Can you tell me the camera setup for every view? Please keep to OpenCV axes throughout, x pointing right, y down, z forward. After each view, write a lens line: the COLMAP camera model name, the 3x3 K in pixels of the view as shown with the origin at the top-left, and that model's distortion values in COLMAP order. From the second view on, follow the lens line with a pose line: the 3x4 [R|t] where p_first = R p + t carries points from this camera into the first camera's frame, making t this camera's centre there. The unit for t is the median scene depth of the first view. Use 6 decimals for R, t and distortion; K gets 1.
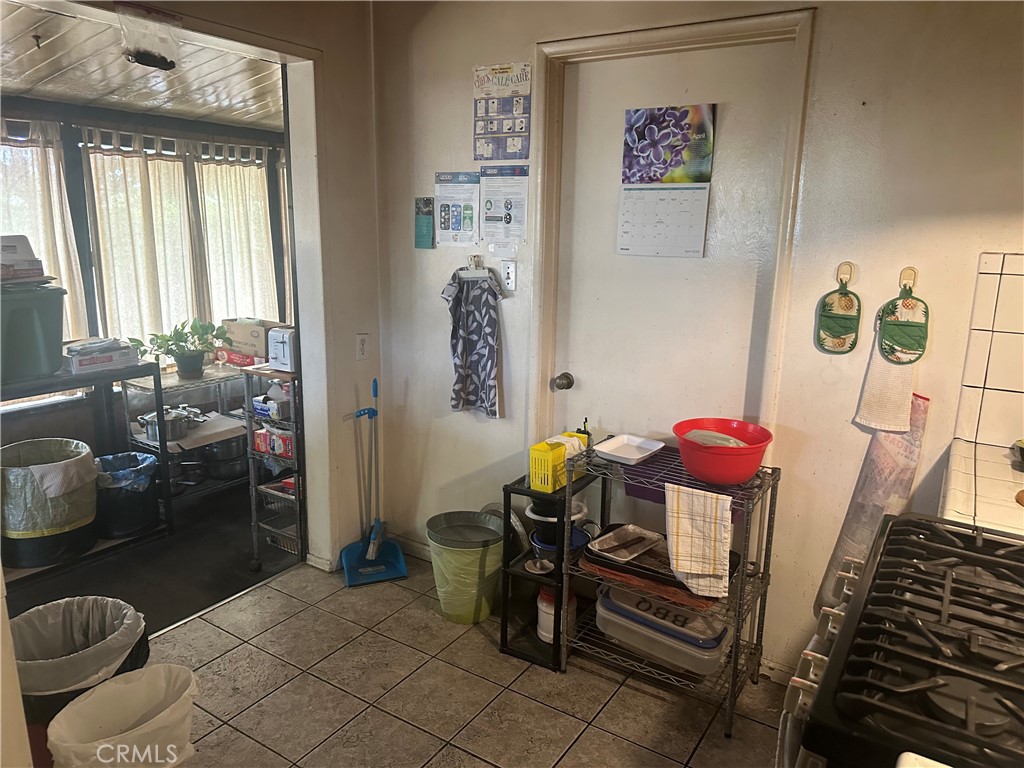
lens RADIAL K [[725.1, 0, 519.1], [0, 725.1, 380.7], [0, 0, 1]] dist [0.054107, -0.054174]
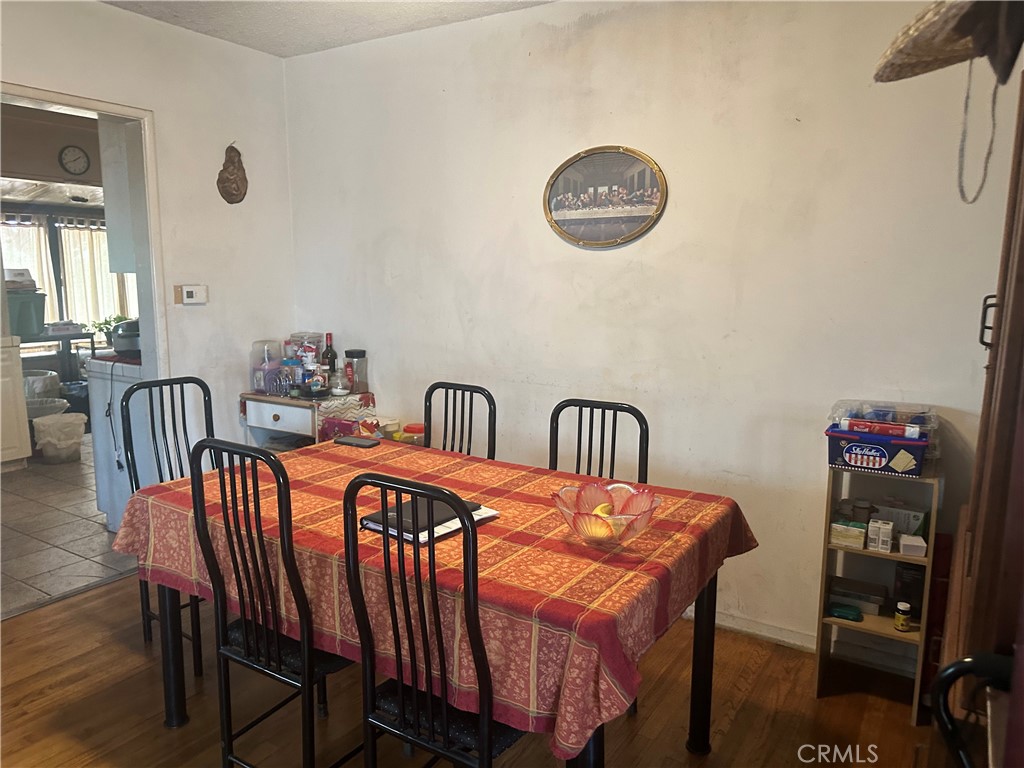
lens RADIAL K [[725.1, 0, 513.0], [0, 725.1, 382.4], [0, 0, 1]] dist [0.054107, -0.054174]
pose [[0.999907, -0.013602, 0.001345, 0.855060], [0.013660, 0.997832, -0.064376, 0.339006], [-0.000467, 0.064388, 0.997925, -1.302655]]
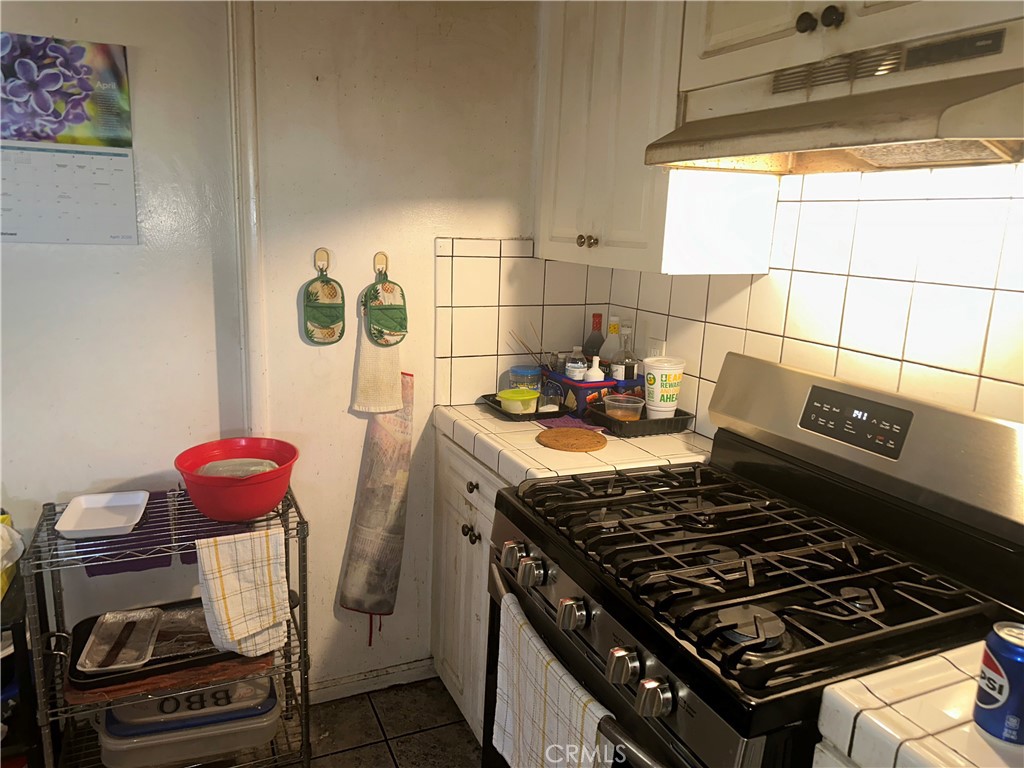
lens RADIAL K [[725.1, 0, 548.0], [0, 725.1, 370.2], [0, 0, 1]] dist [0.054107, -0.054174]
pose [[0.538808, -0.169083, 0.825286, -0.181181], [0.150333, 0.983225, 0.103293, -0.053268], [-0.828906, 0.068412, 0.555188, 0.213322]]
